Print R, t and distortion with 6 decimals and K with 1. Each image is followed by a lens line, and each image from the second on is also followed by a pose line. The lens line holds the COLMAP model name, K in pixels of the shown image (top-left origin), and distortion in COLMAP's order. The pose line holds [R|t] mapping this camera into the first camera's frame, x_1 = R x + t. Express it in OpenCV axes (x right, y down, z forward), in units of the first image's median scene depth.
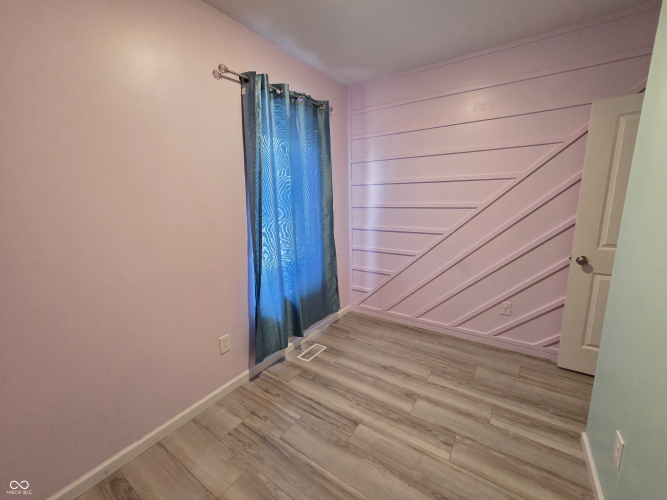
lens RADIAL K [[272.8, 0, 334.9], [0, 272.8, 248.7], [0, 0, 1]] dist [-0.000437, 0.000086]
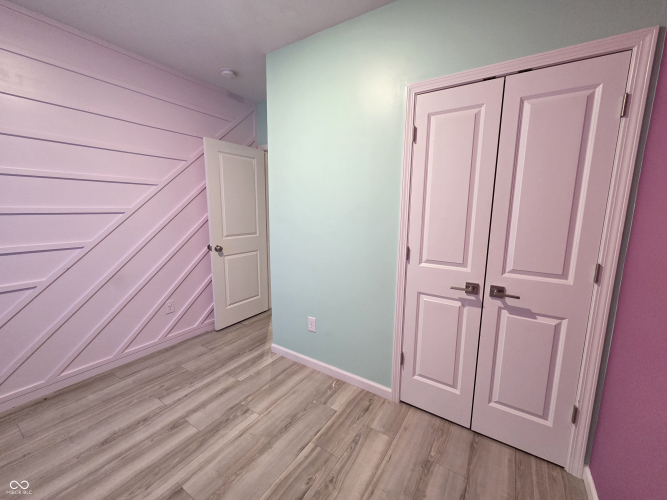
lens RADIAL K [[270.9, 0, 337.2], [0, 270.9, 247.9], [0, 0, 1]] dist [0.001234, 0.000215]
pose [[-0.017295, -0.125907, 0.991891, -0.535502], [0.175645, 0.976230, 0.126982, -0.032760], [-0.984302, 0.176417, 0.005231, 0.404038]]
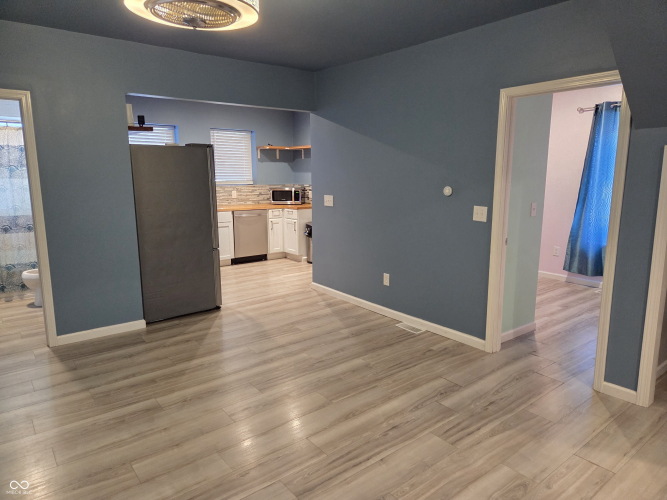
lens RADIAL K [[452.7, 0, 333.5], [0, 452.7, 250.0], [0, 0, 1]] dist [0.020443, -0.000084]
pose [[-0.301030, 0.189452, -0.934606, 3.083280], [-0.172705, 0.953029, 0.248814, -0.178823], [0.937845, 0.236311, -0.254171, 0.364833]]
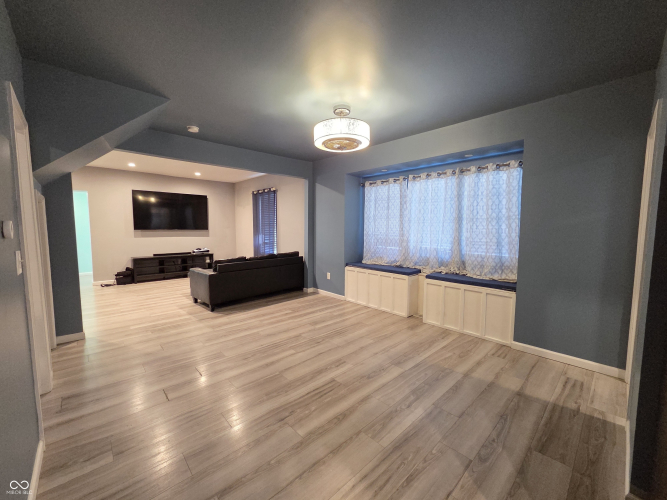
lens RADIAL K [[270.9, 0, 337.2], [0, 270.9, 247.9], [0, 0, 1]] dist [0.001234, 0.000215]
pose [[0.211576, -0.056988, 0.975699, 0.529766], [0.175814, 0.984233, 0.019361, 0.139727], [-0.961418, 0.167446, 0.218259, -0.572890]]
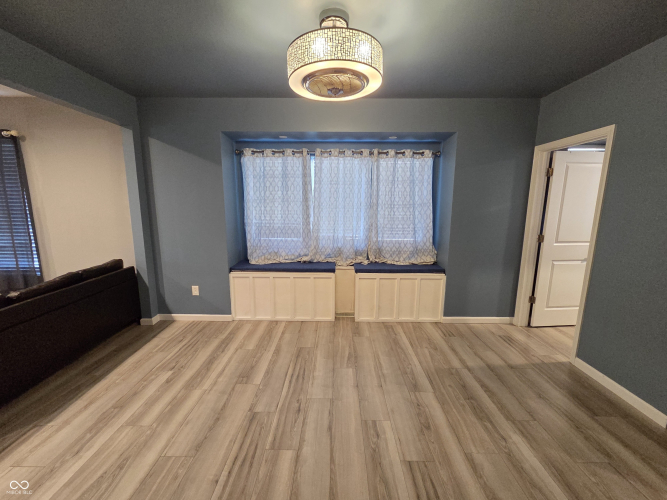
lens RADIAL K [[272.8, 0, 334.9], [0, 272.8, 248.7], [0, 0, 1]] dist [-0.000437, 0.000086]
pose [[-0.552381, -0.119614, 0.824965, 1.236547], [0.162225, 0.955305, 0.247135, -0.098123], [-0.817654, 0.270343, -0.508288, 0.248083]]
